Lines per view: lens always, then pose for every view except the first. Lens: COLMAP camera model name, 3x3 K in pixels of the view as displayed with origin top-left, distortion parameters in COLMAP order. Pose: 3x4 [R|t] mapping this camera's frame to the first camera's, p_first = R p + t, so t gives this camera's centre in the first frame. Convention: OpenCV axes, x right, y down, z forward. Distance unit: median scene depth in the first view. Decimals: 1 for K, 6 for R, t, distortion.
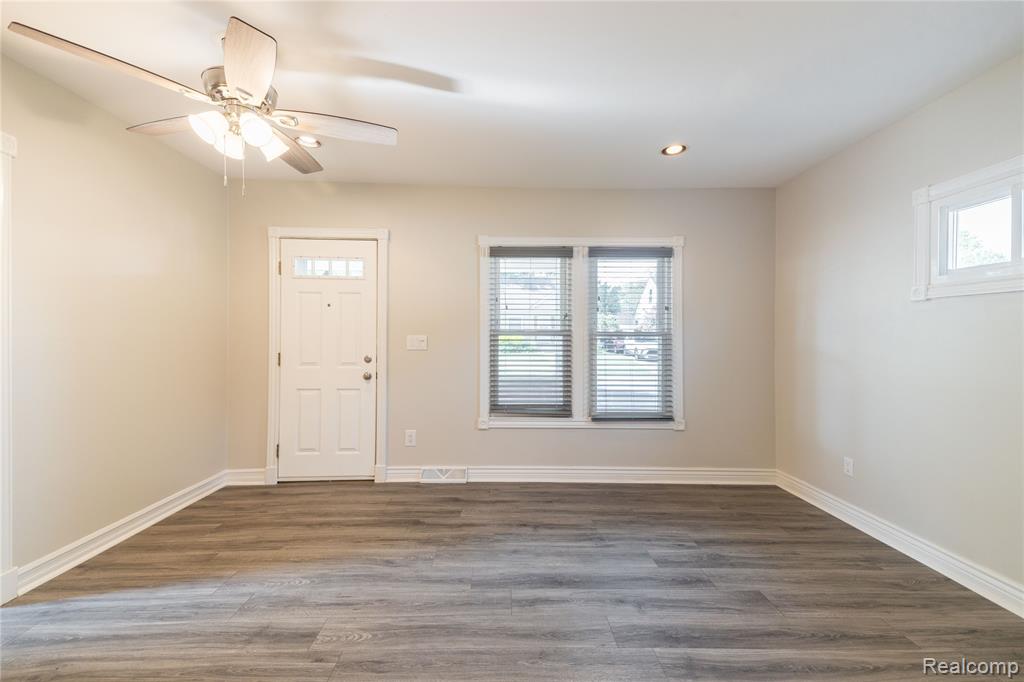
lens RADIAL K [[416.5, 0, 510.6], [0, 416.5, 337.6], [0, 0, 1]] dist [0.045770, -0.012480]
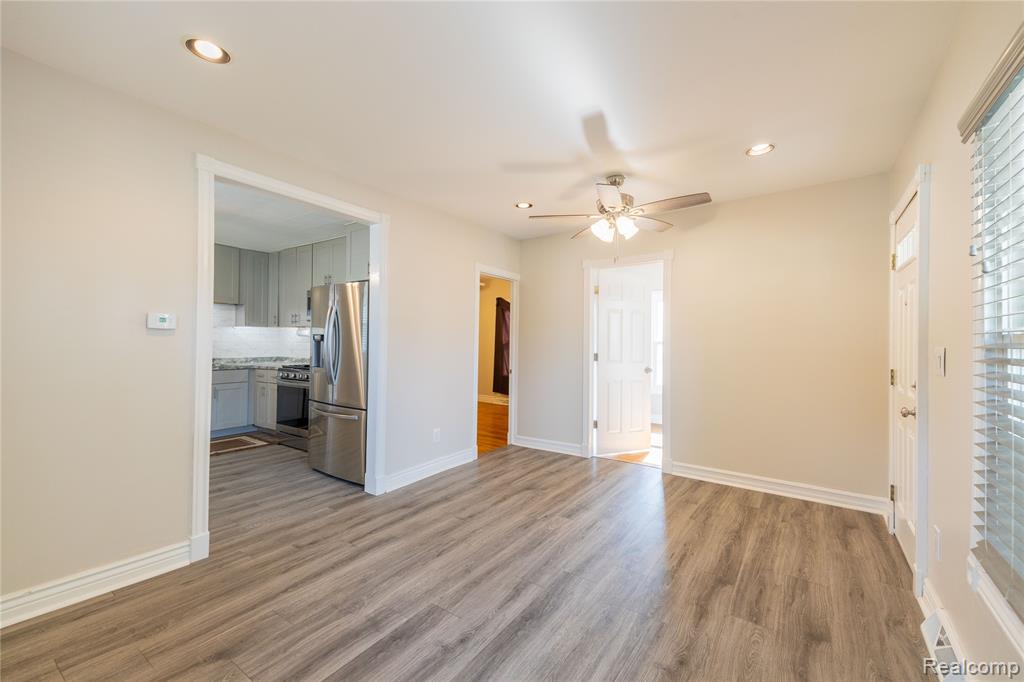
lens RADIAL K [[416.5, 0, 514.9], [0, 416.5, 337.9], [0, 0, 1]] dist [0.045770, -0.012480]
pose [[-0.588102, -0.016869, -0.808611, 0.708606], [-0.012448, 0.999853, -0.011805, -0.006557], [0.808691, 0.003123, -0.588226, 1.226222]]
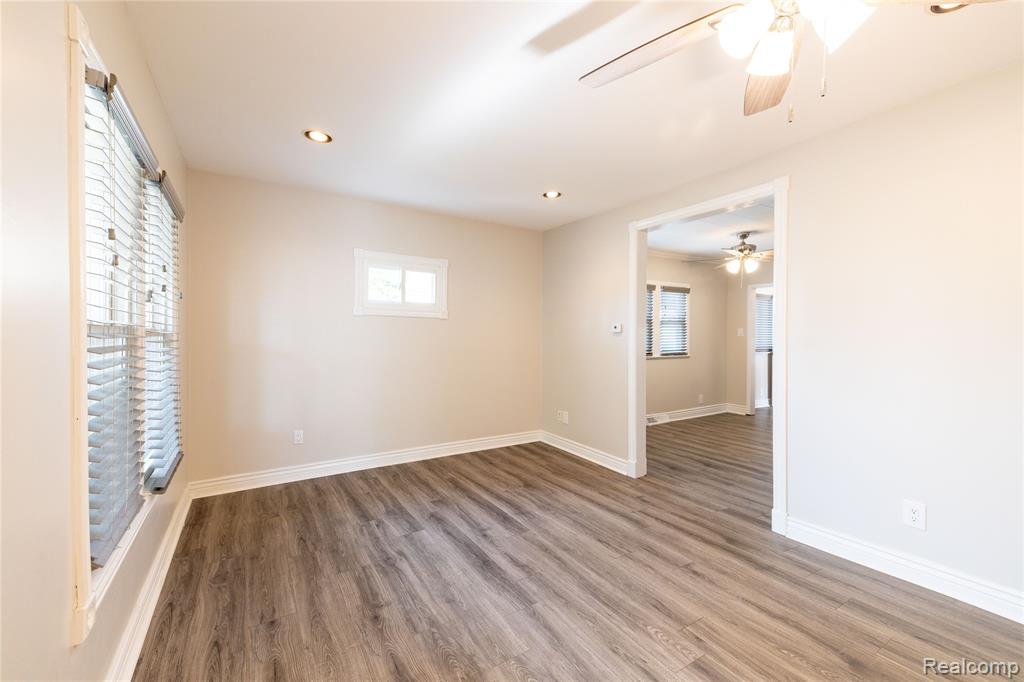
lens RADIAL K [[416.5, 0, 511.6], [0, 416.5, 338.1], [0, 0, 1]] dist [0.045770, -0.012480]
pose [[-0.513596, -0.012737, 0.857938, -0.703911], [-0.008672, 0.999916, 0.009654, -0.017407], [-0.857988, -0.002481, -0.513663, 1.228575]]
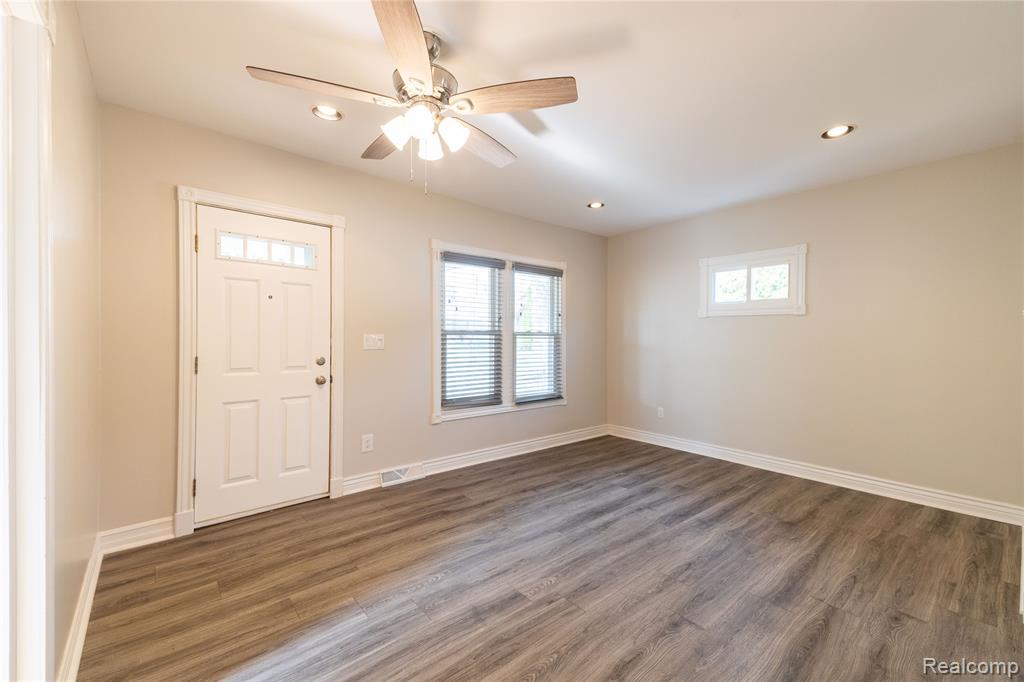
lens RADIAL K [[416.5, 0, 511.2], [0, 416.5, 337.6], [0, 0, 1]] dist [0.045770, -0.012480]
pose [[0.778610, -0.000451, 0.627508, -0.800619], [-0.001512, 0.999995, 0.002595, -0.000846], [-0.627506, -0.002970, 0.778606, 0.084153]]
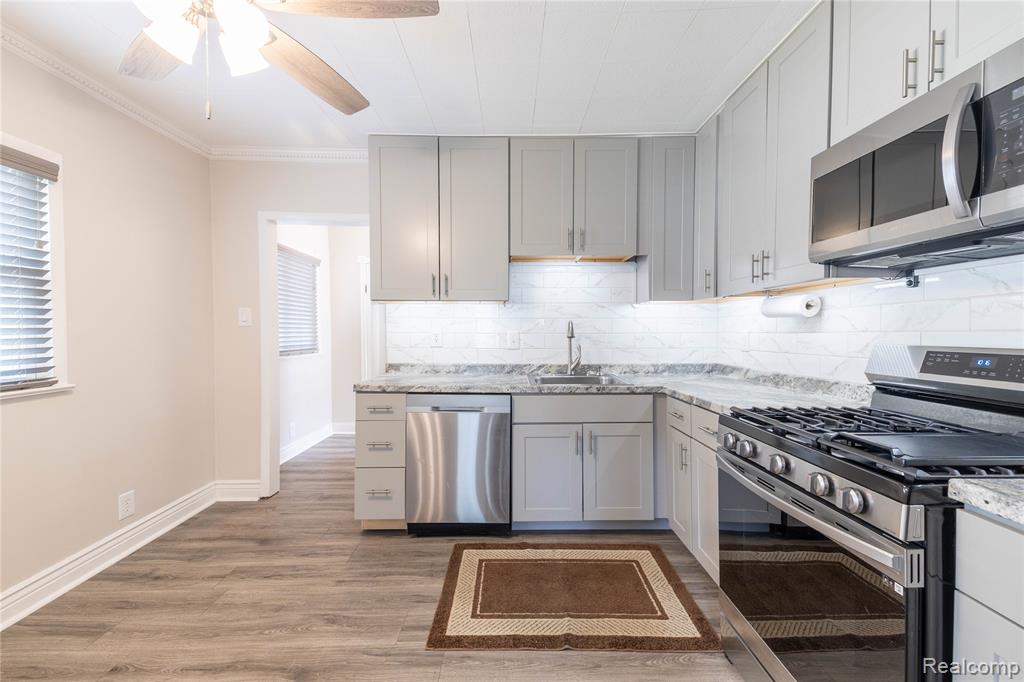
lens RADIAL K [[416.5, 0, 511.8], [0, 416.5, 337.8], [0, 0, 1]] dist [0.045770, -0.012480]
pose [[-0.999904, 0.000817, 0.013808, 0.067467], [0.001030, 0.999880, 0.015454, 0.000734], [-0.013794, 0.015467, -0.999785, -0.188737]]
